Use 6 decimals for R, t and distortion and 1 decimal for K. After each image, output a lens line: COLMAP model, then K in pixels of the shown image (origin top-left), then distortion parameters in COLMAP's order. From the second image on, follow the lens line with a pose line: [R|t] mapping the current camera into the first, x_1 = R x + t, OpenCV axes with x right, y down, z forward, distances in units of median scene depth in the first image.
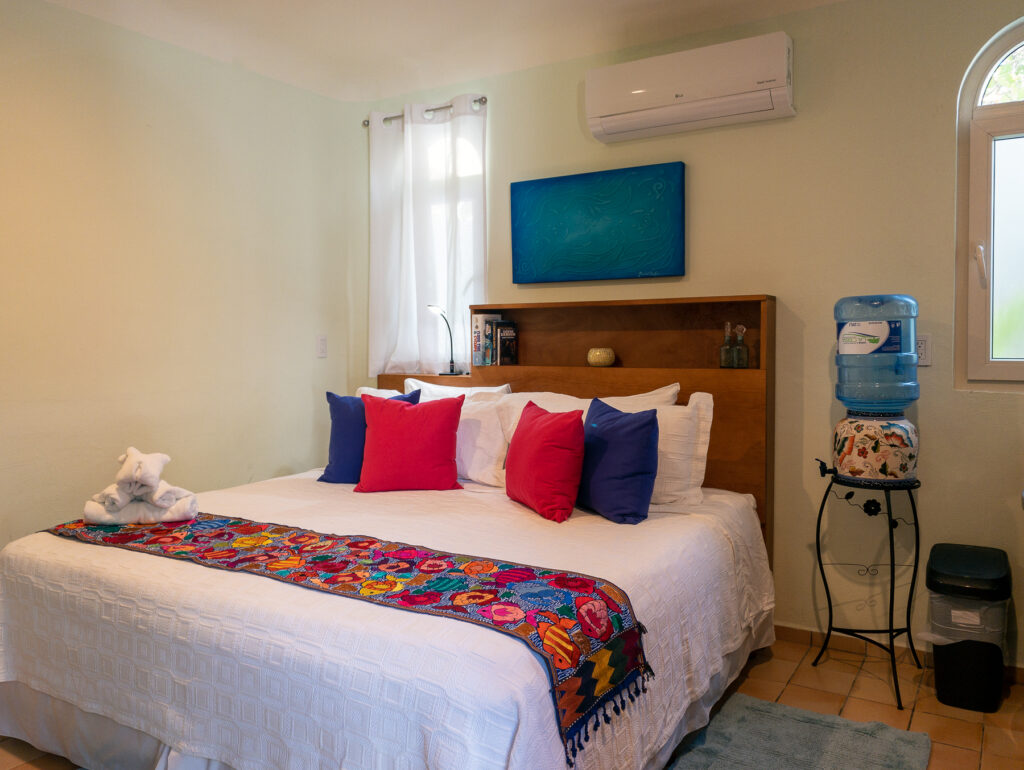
lens RADIAL K [[792.9, 0, 525.0], [0, 792.9, 370.1], [0, 0, 1]] dist [-0.002293, -0.002259]
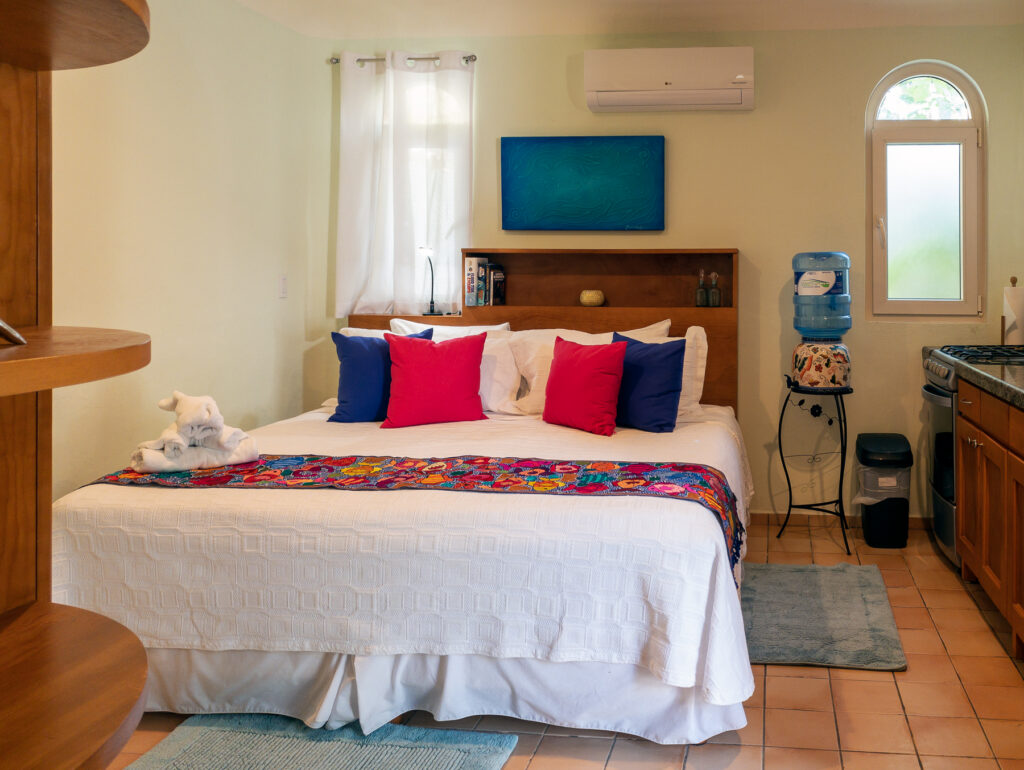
lens RADIAL K [[830.9, 0, 697.8], [0, 830.9, 277.2], [0, 0, 1]] dist [0.002457, -0.004829]
pose [[0.894201, 0.013098, 0.447474, -0.339597], [0.007421, 0.999001, -0.044072, 0.008619], [-0.447604, 0.042730, 0.893210, -0.154254]]
